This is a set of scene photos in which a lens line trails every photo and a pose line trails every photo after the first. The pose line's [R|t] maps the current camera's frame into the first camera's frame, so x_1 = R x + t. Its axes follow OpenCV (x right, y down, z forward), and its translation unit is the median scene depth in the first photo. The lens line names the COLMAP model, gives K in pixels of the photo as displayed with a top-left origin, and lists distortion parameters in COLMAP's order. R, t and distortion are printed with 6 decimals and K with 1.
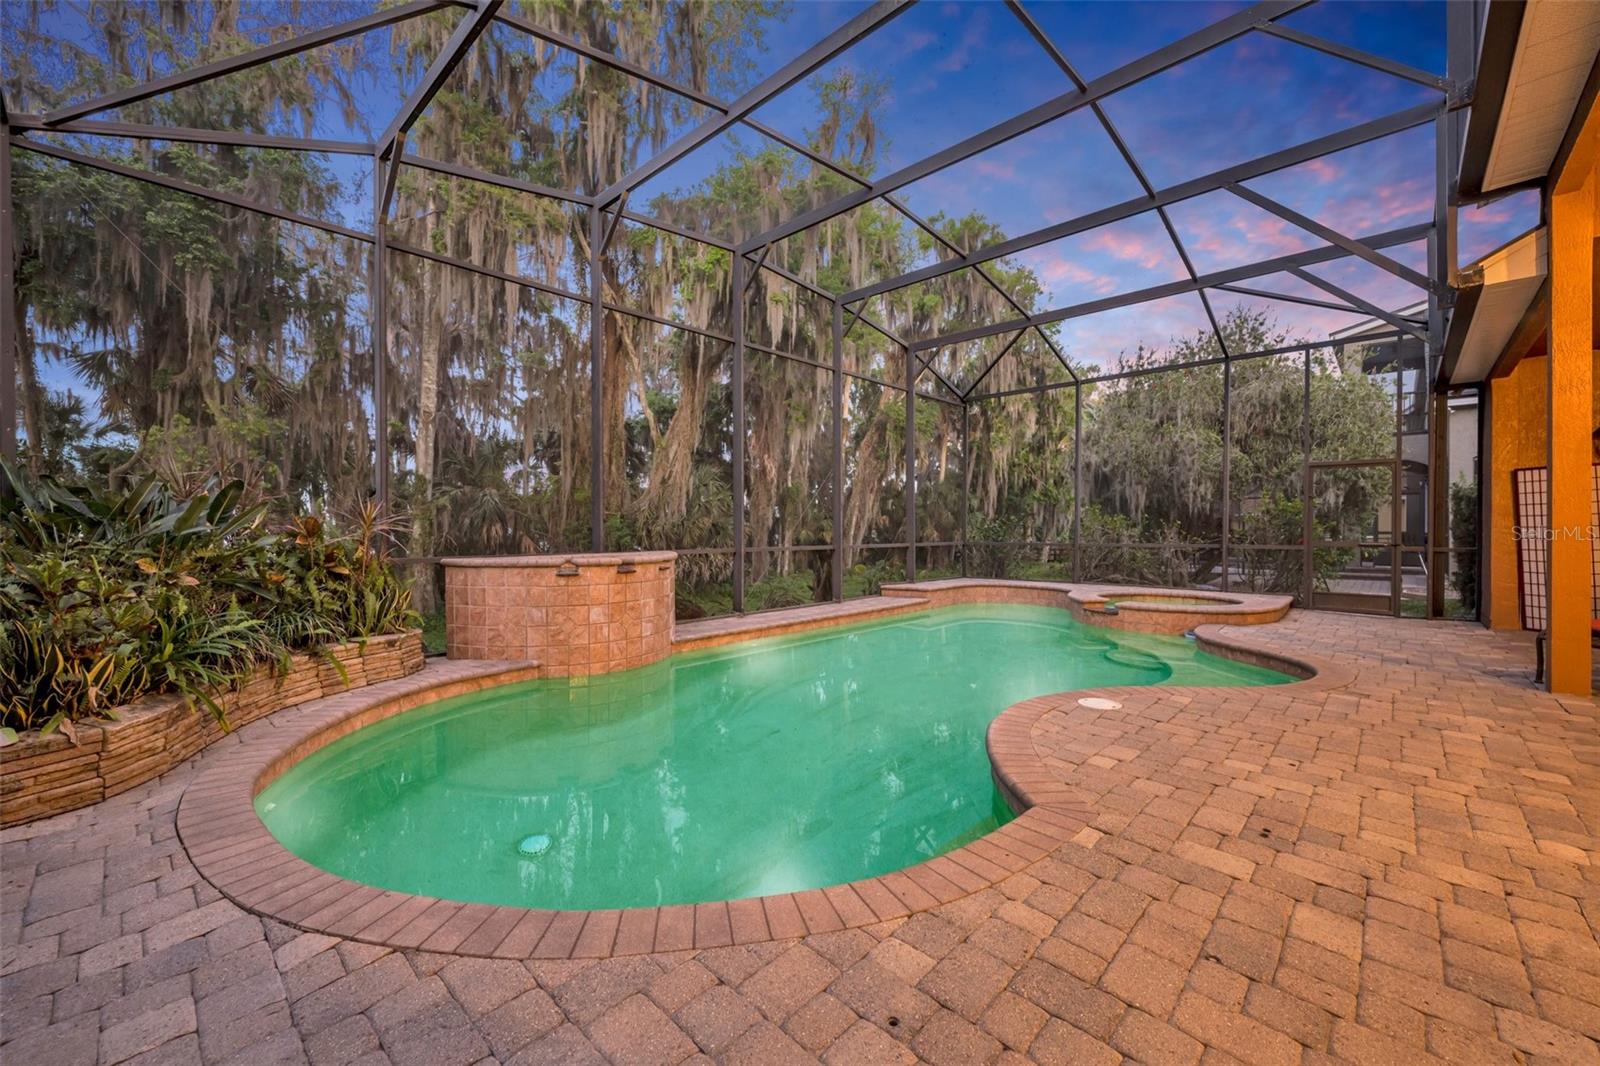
lens RADIAL K [[636.9, 0, 801.9], [0, 636.9, 529.0], [0, 0, 1]] dist [-0.005819, -0.000020]
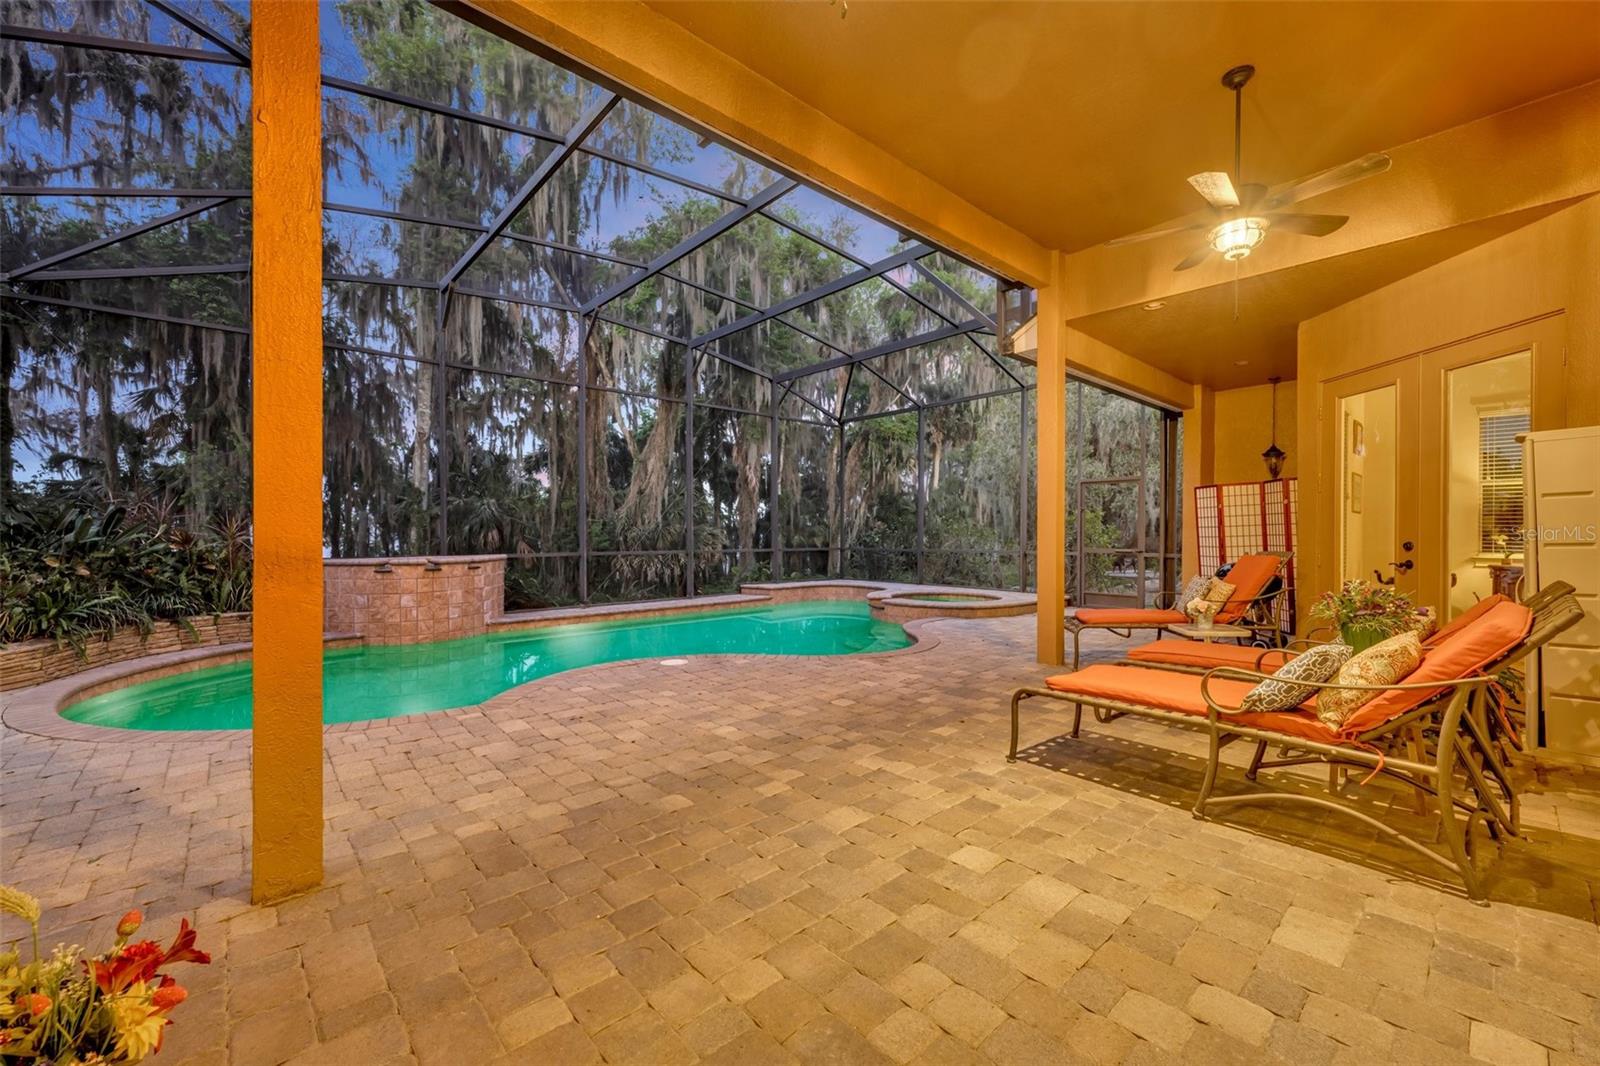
lens RADIAL K [[634.2, 0, 800.0], [0, 634.2, 533.0], [0, 0, 1]] dist [-0.001828, -0.000094]
pose [[0.996452, -0.000104, -0.084163, 0.467544], [0.000030, 1.000000, -0.000886, -0.006861], [0.084163, 0.000881, 0.996452, -0.209398]]
